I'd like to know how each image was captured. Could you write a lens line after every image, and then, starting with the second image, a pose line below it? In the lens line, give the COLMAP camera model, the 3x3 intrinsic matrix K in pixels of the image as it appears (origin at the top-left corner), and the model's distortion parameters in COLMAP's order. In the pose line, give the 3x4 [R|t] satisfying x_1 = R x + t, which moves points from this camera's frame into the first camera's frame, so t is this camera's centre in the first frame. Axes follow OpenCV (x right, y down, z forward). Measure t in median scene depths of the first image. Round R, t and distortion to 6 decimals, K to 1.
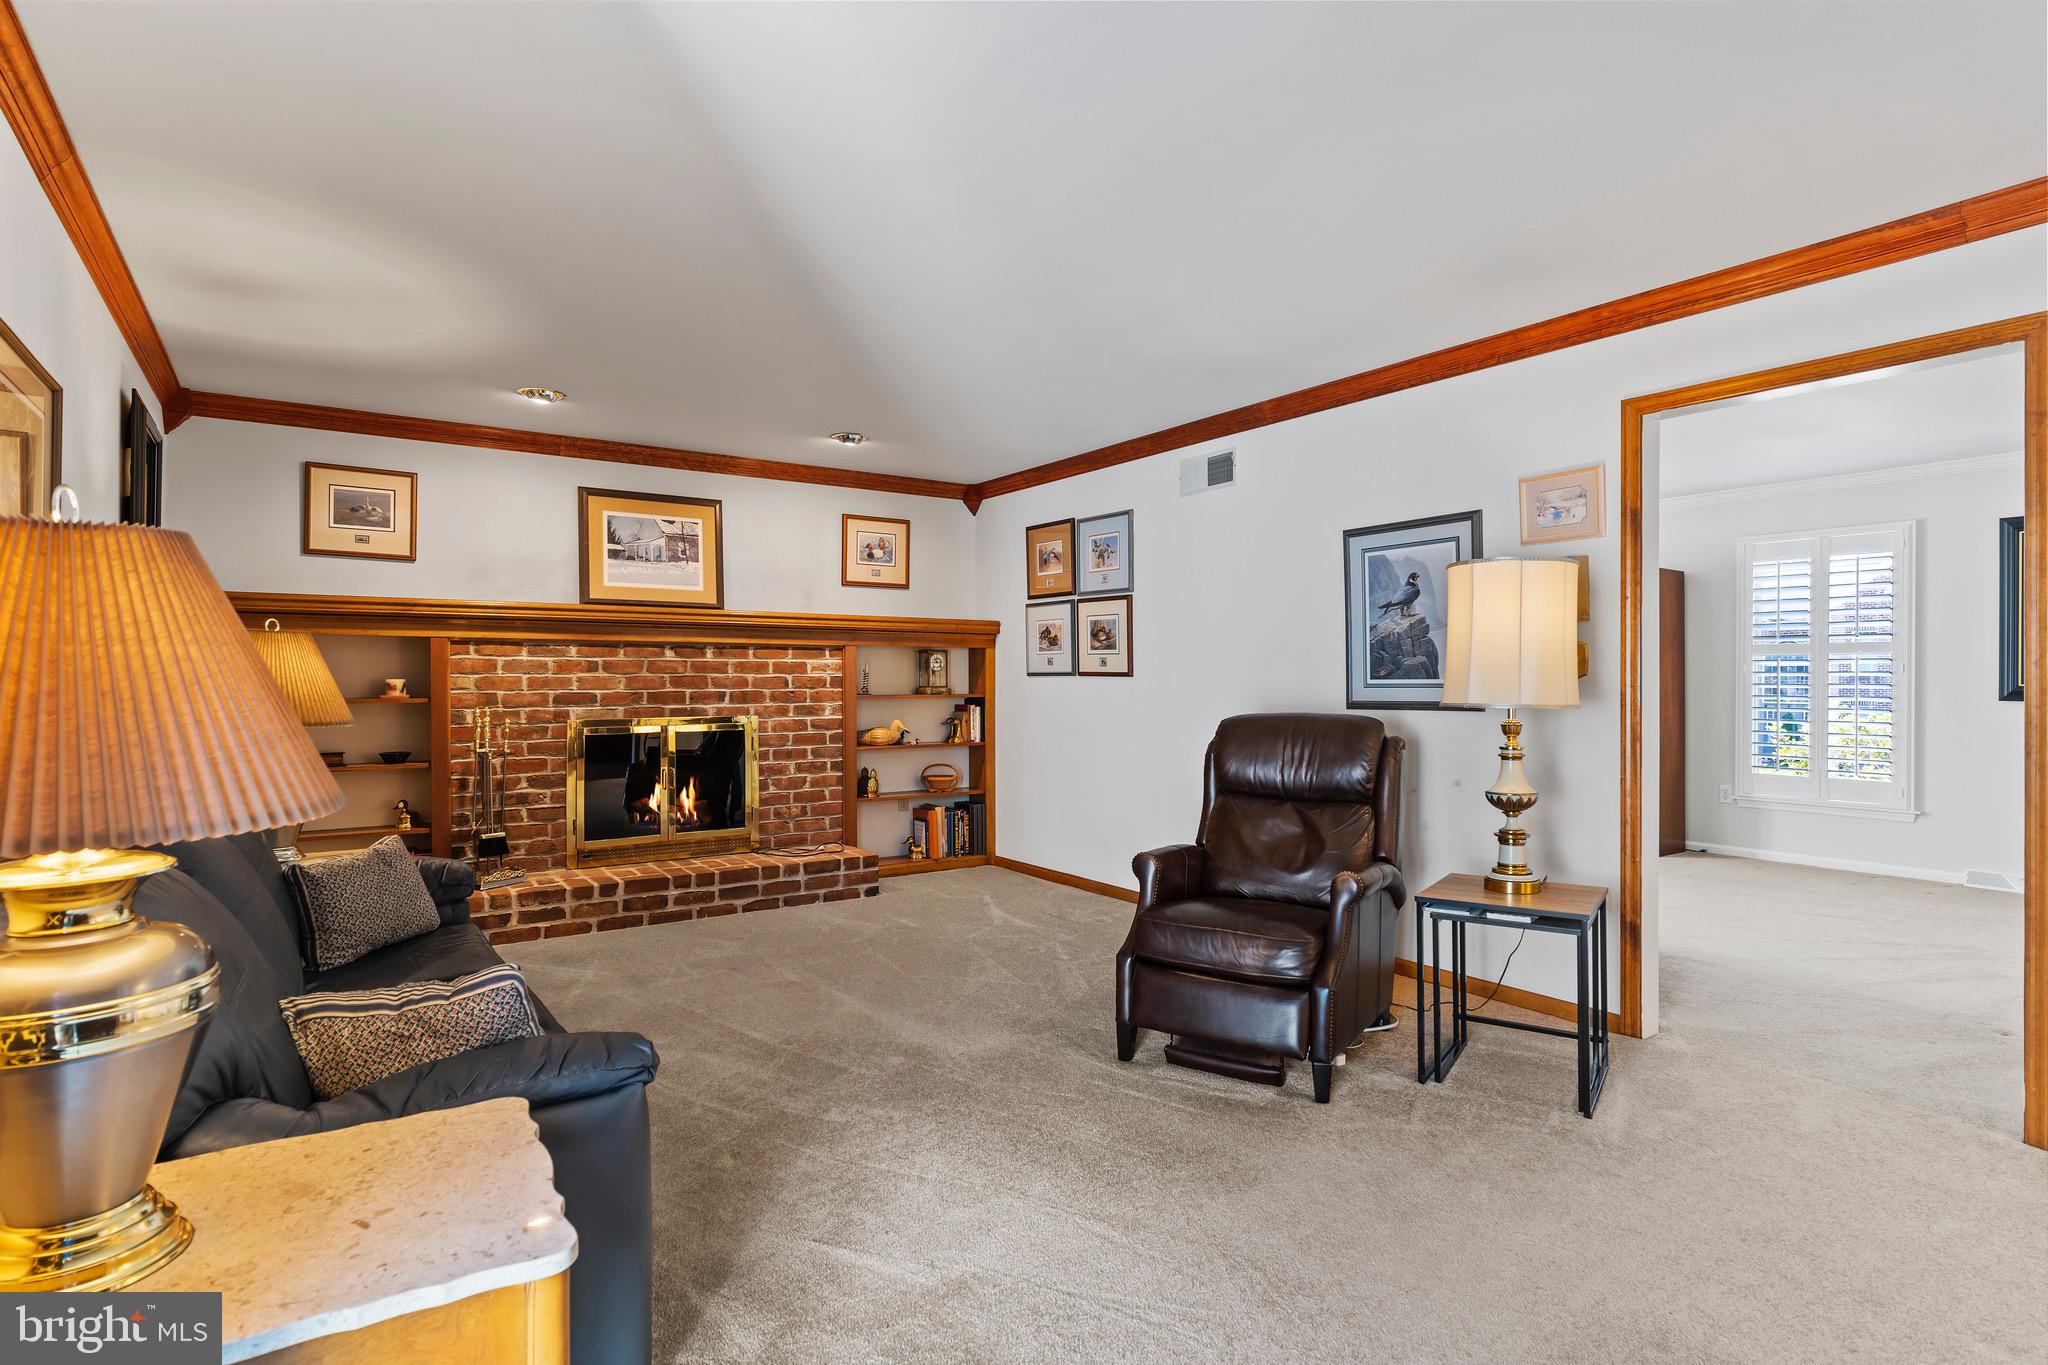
lens RADIAL K [[1046.1, 0, 1018.3], [0, 1046.1, 678.2], [0, 0, 1]] dist [-0.006857, 0.001561]
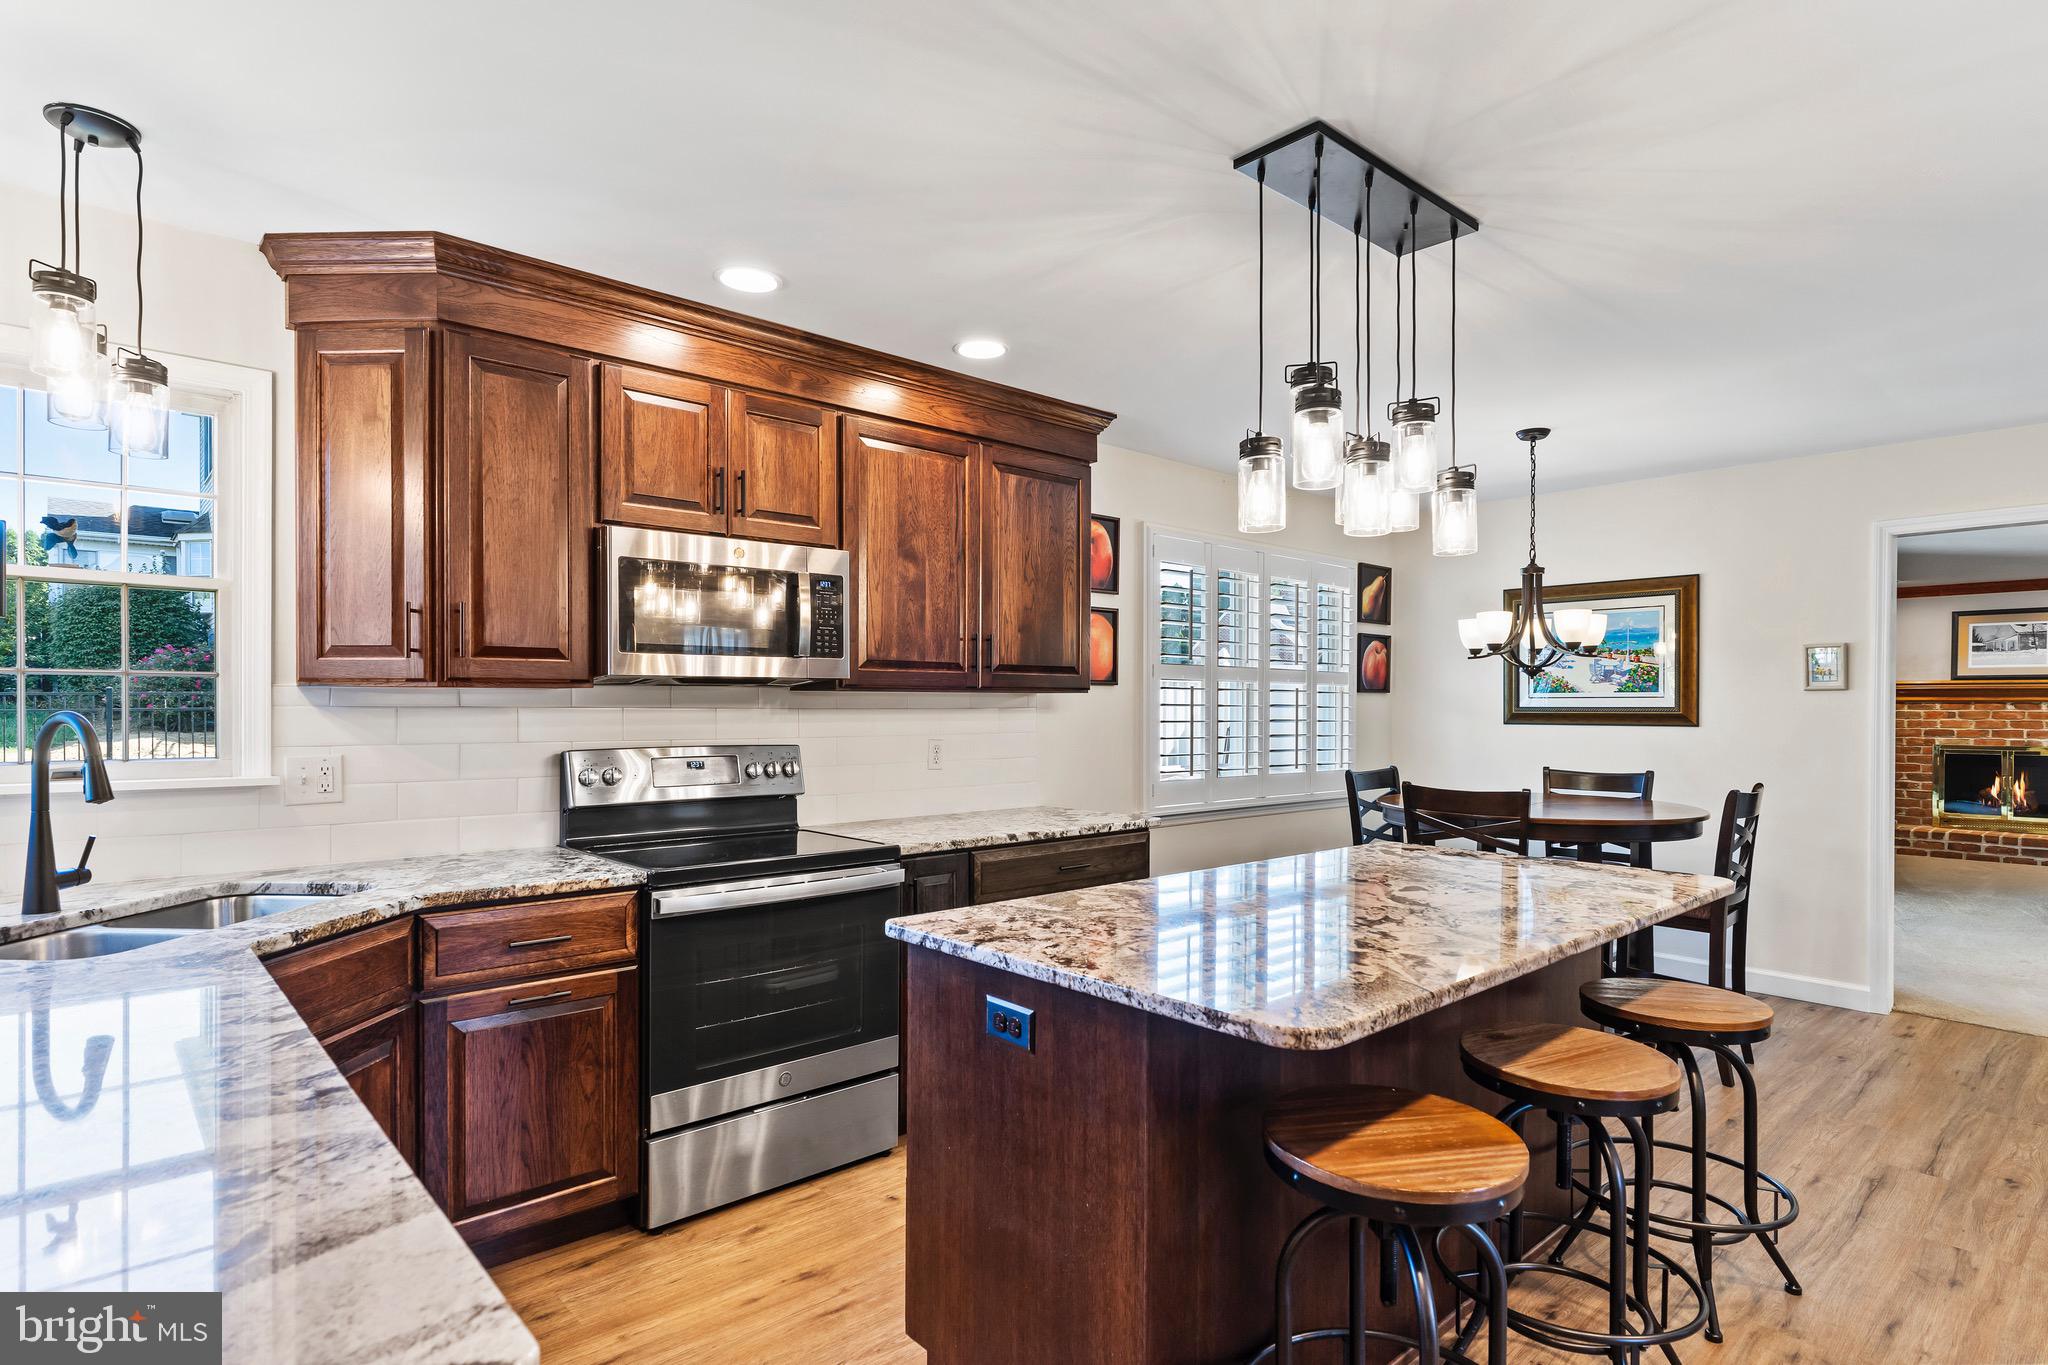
lens RADIAL K [[1050.8, 0, 1021.9], [0, 1050.8, 709.5], [0, 0, 1]] dist [0.001479, 0.001012]
pose [[0.128209, 0.003793, -0.991740, 1.113631], [-0.003798, 0.999987, 0.003333, -0.019691], [0.991740, 0.003340, 0.128222, -0.760935]]
